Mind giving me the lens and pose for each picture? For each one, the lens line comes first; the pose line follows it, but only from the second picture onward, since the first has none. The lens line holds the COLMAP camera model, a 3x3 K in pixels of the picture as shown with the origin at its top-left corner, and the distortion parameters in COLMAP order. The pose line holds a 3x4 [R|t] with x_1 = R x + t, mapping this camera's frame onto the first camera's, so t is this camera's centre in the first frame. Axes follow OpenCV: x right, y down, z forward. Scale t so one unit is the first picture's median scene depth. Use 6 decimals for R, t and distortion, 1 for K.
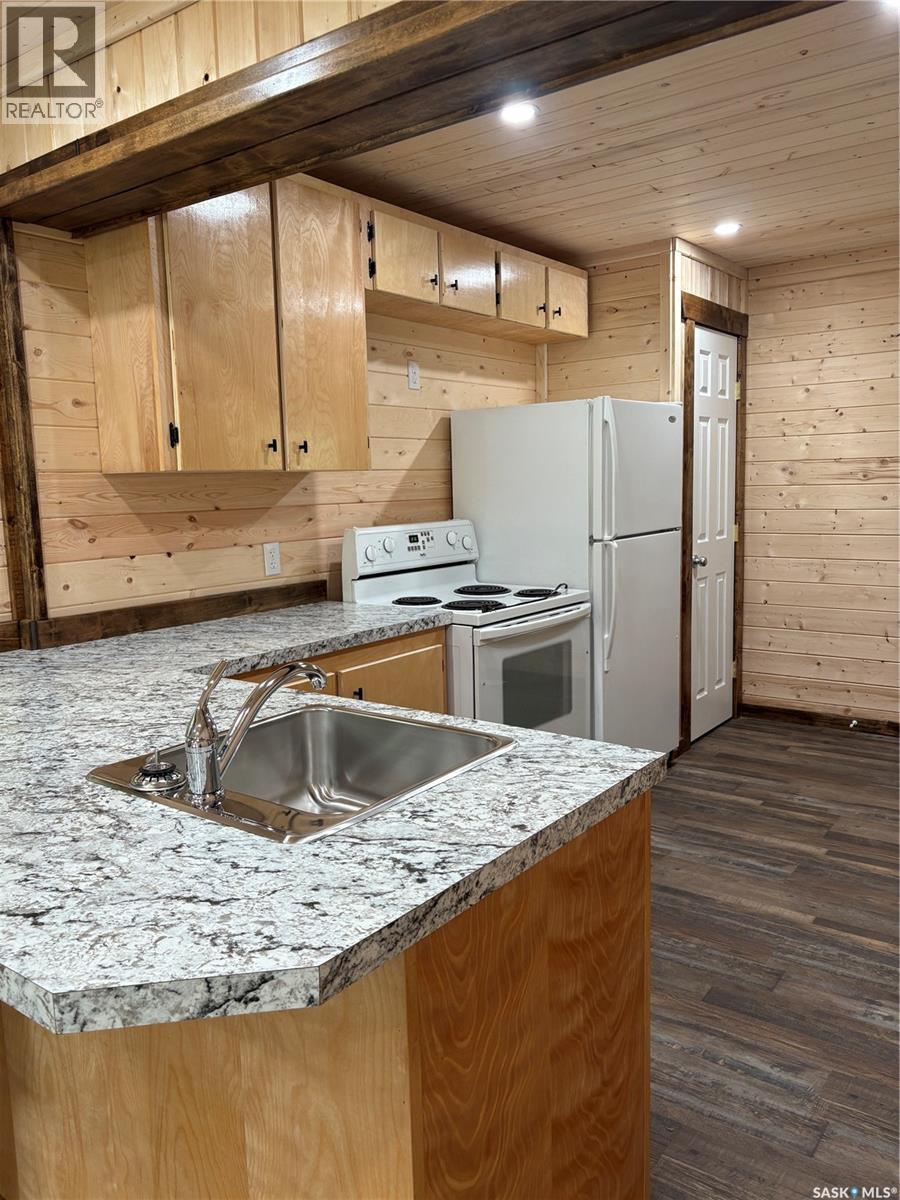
lens RADIAL K [[914.8, 0, 450.0], [0, 914.8, 600.0], [0, 0, 1]] dist [0.008000, 0.005053]
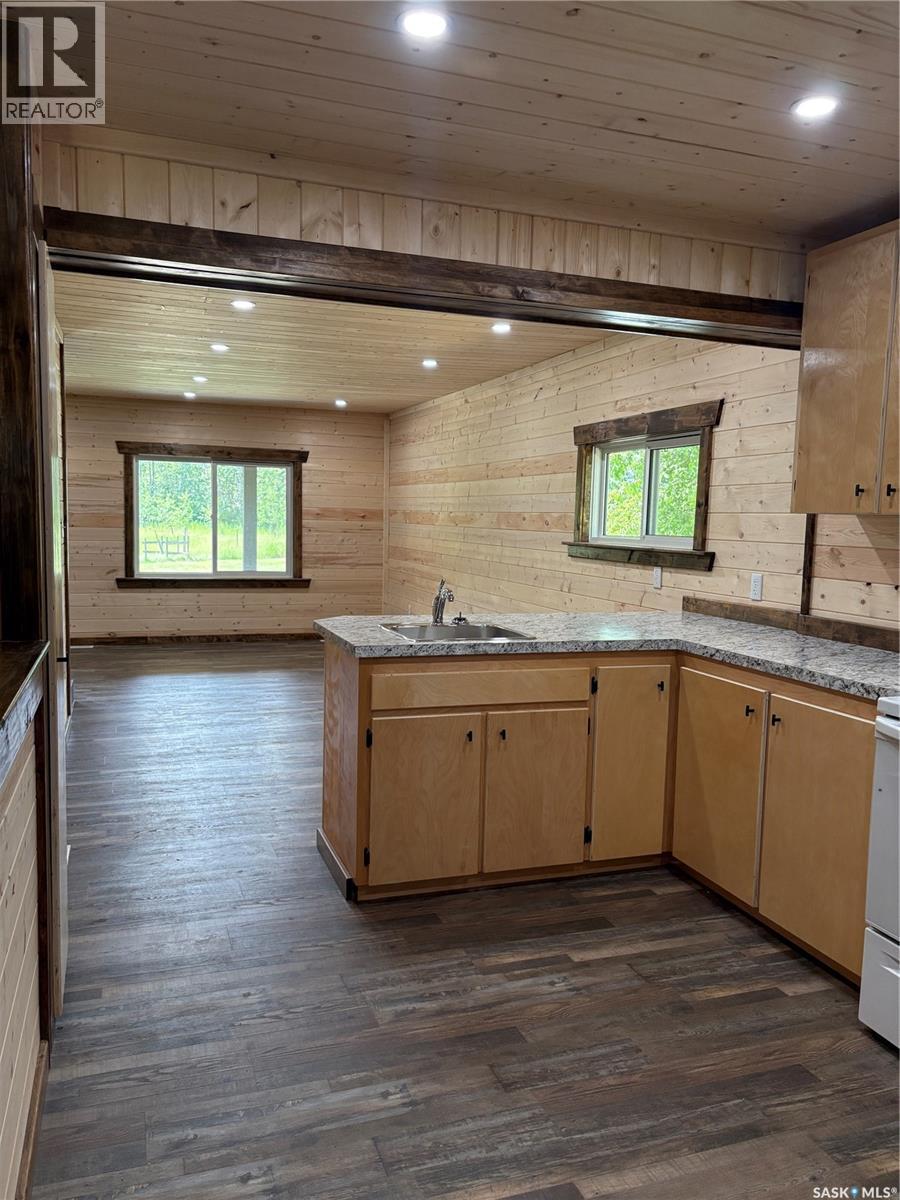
lens RADIAL K [[914.8, 0, 450.0], [0, 914.8, 600.0], [0, 0, 1]] dist [0.008000, 0.005053]
pose [[-0.558325, 0.088342, -0.824905, 0.930805], [-0.117920, 0.975769, 0.184311, -0.177357], [0.821199, 0.200179, -0.534379, 1.154026]]
